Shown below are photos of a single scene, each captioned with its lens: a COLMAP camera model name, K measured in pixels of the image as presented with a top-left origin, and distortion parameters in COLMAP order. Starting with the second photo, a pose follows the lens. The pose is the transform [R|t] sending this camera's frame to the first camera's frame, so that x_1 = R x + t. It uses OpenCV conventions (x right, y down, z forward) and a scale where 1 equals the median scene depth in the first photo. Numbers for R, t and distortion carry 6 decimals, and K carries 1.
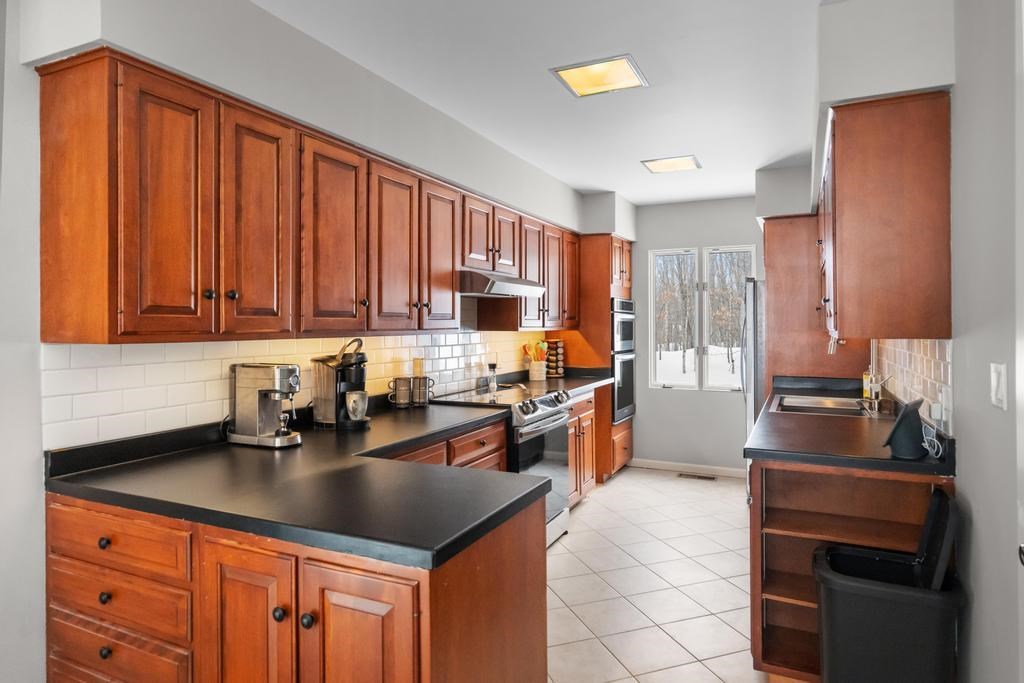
lens RADIAL K [[601.0, 0, 515.0], [0, 601.0, 324.2], [0, 0, 1]] dist [-0.002224, -0.000651]
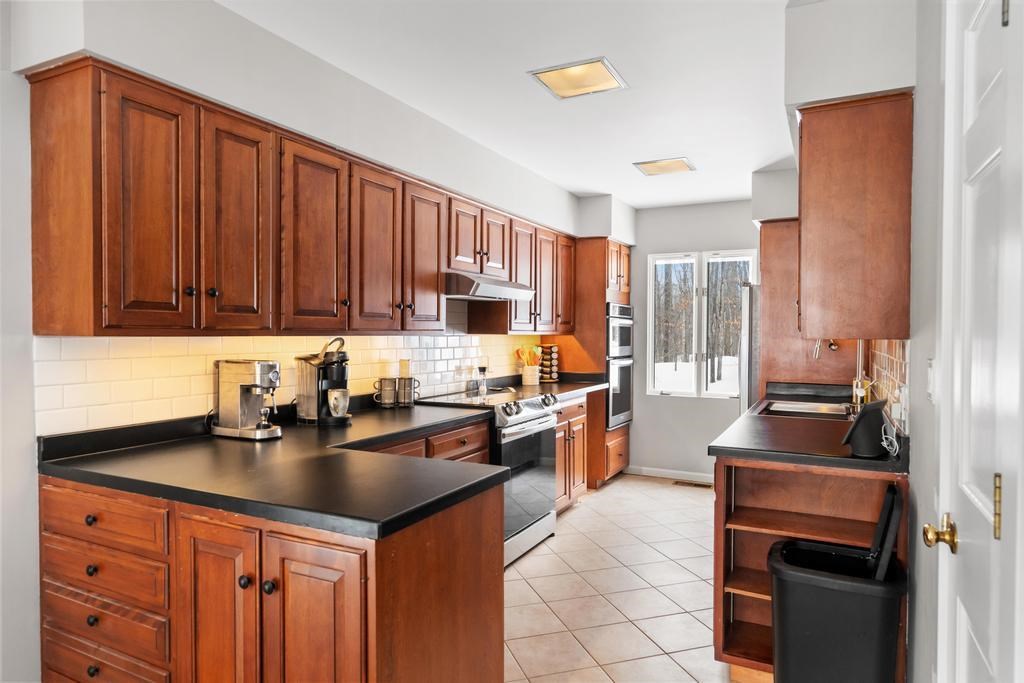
lens RADIAL K [[622.2, 0, 508.2], [0, 622.2, 345.5], [0, 0, 1]] dist [-0.001278, -0.000383]
pose [[0.999495, 0.008003, -0.030756, 0.082213], [-0.007365, 0.999757, 0.020800, 0.018360], [0.030915, -0.020563, 0.999310, -0.074061]]
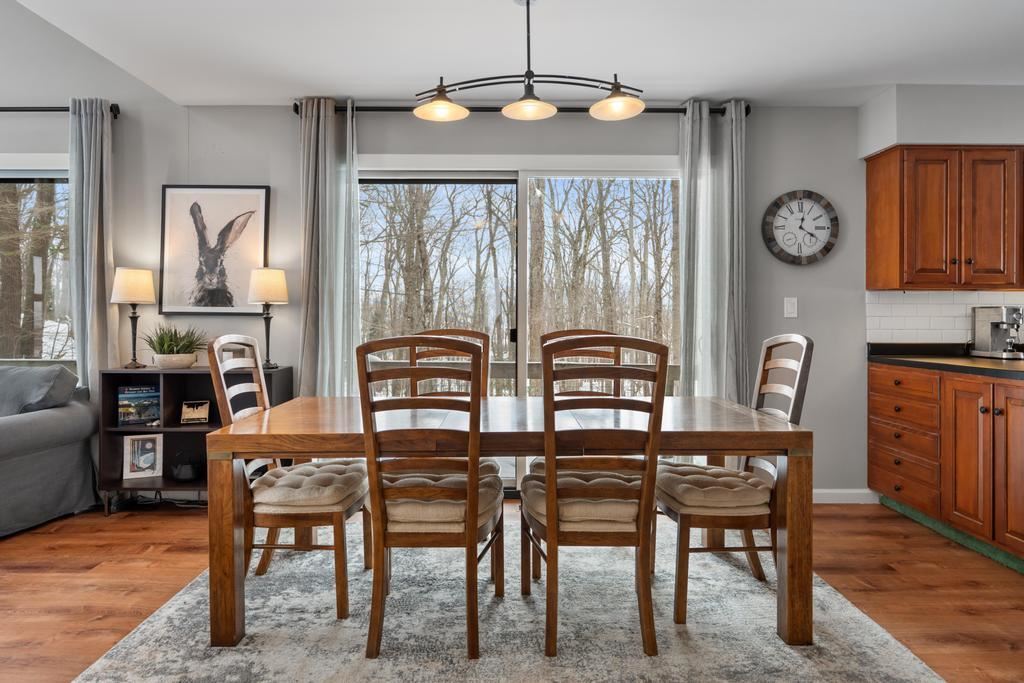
lens RADIAL K [[622.2, 0, 508.5], [0, 622.2, 315.3], [0, 0, 1]] dist [-0.001278, -0.000383]
pose [[0.425786, 0.000487, -0.904824, 0.586703], [-0.005921, 0.999980, -0.002249, 0.120235], [0.904804, 0.006315, 0.425781, -0.964223]]
